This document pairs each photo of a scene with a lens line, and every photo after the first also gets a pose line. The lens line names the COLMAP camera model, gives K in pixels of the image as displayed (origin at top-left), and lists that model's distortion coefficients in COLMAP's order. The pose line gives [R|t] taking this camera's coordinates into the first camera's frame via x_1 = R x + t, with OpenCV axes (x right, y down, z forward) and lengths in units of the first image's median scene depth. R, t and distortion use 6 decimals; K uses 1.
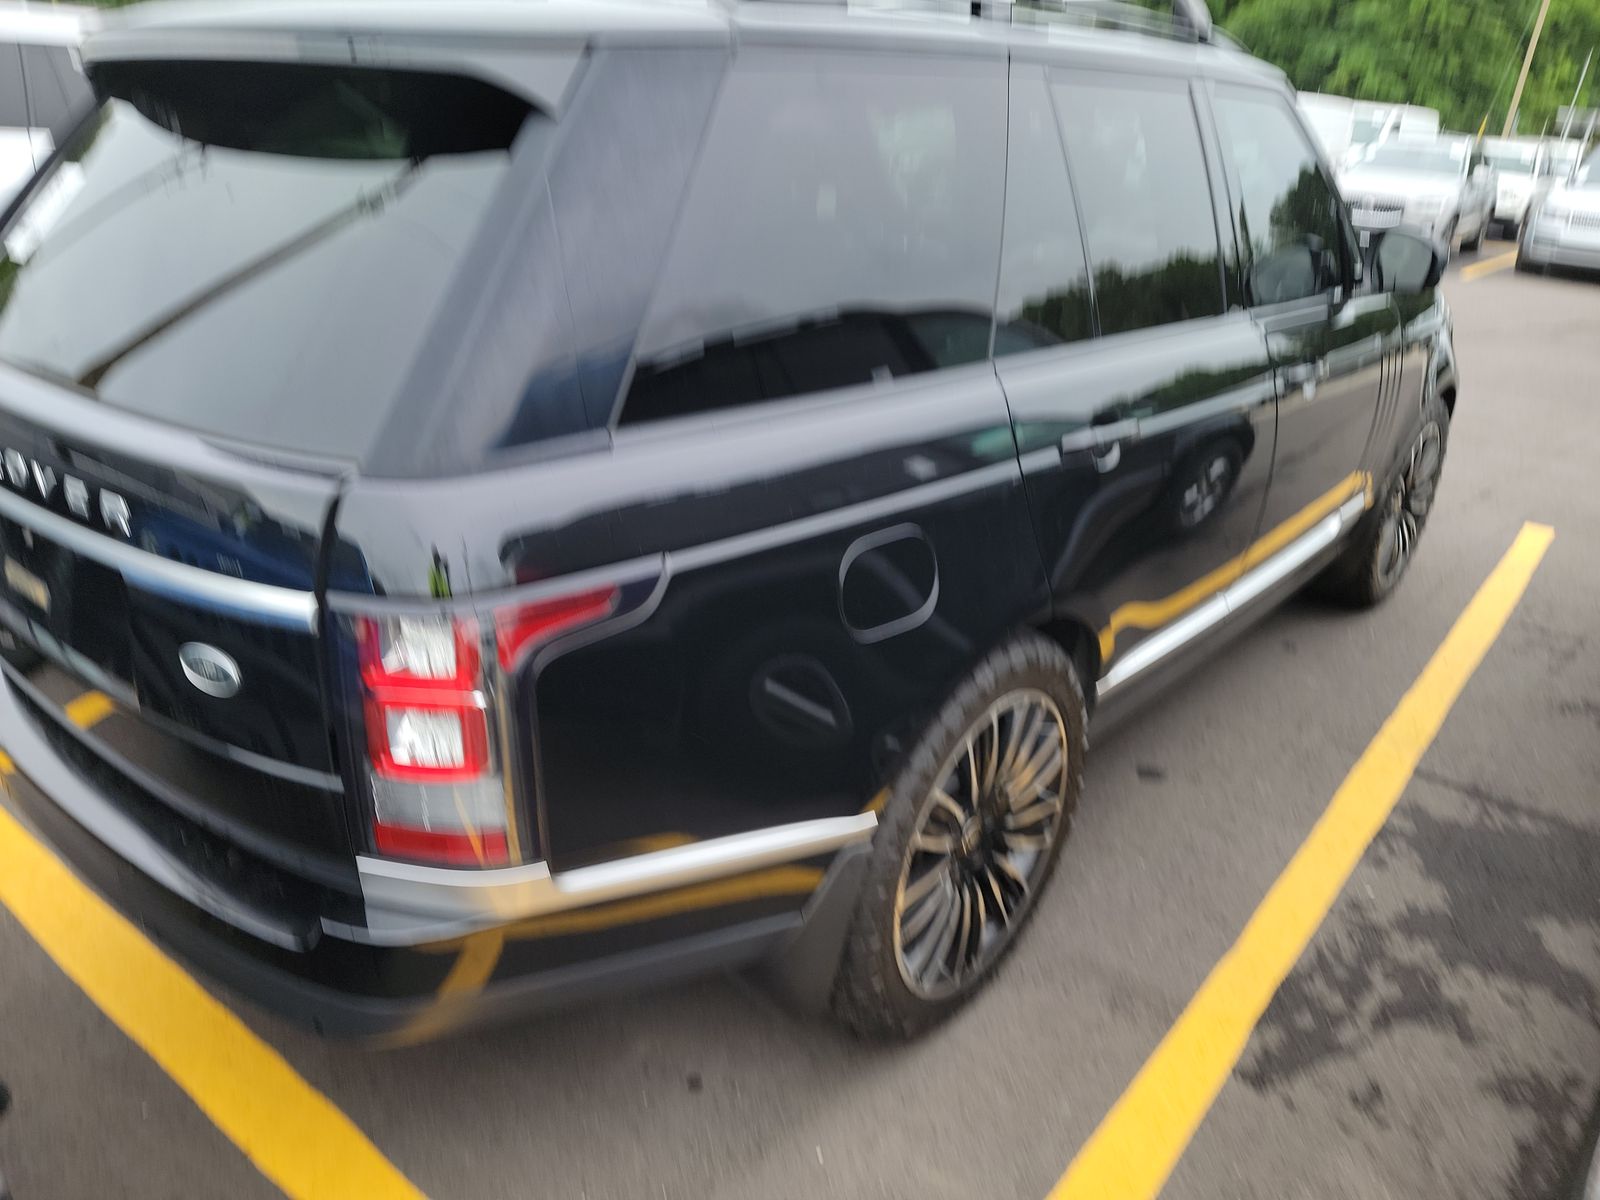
lens RADIAL K [[1167.4, 0, 823.2], [0, 1167.4, 601.4], [0, 0, 1]] dist [0.120679, -0.113207]
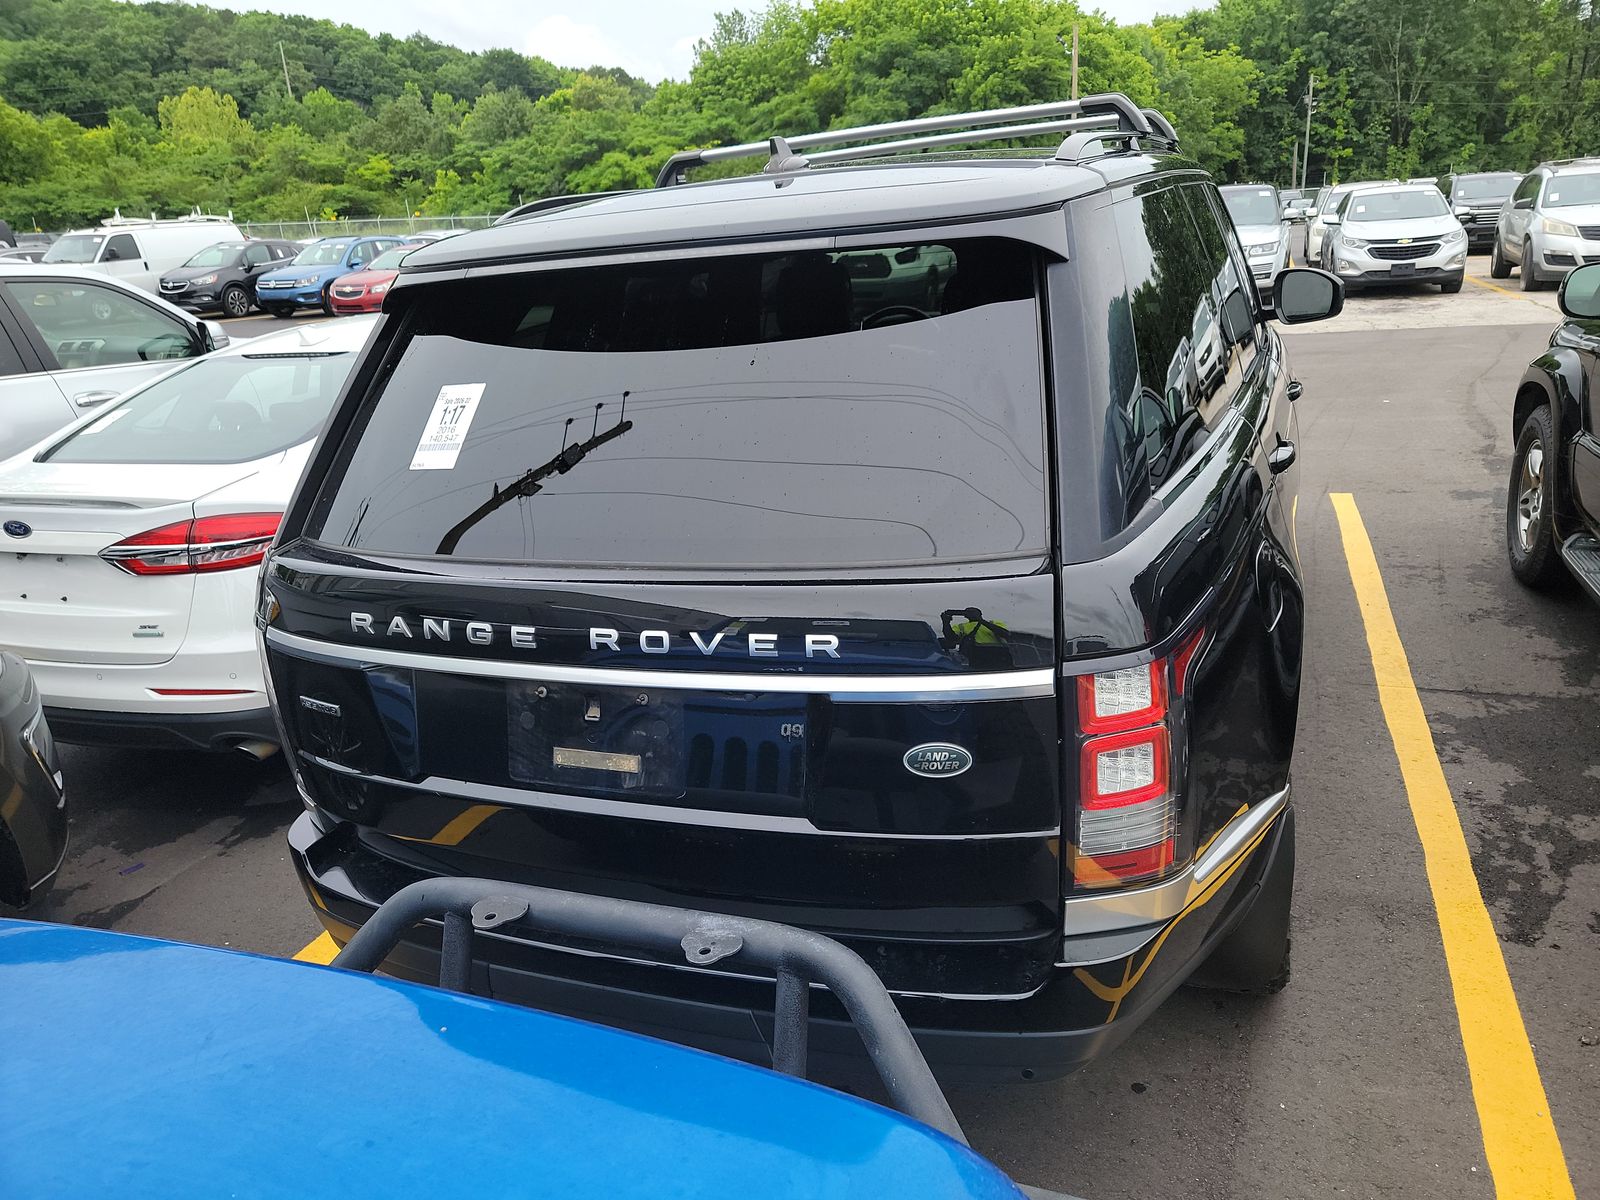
lens RADIAL K [[1167.4, 0, 823.2], [0, 1167.4, 601.4], [0, 0, 1]] dist [0.120679, -0.113207]
pose [[0.942756, -0.224204, 0.246868, -0.804551], [0.245007, 0.967865, -0.056641, -0.051803], [-0.226236, 0.113883, 0.967392, -0.087954]]
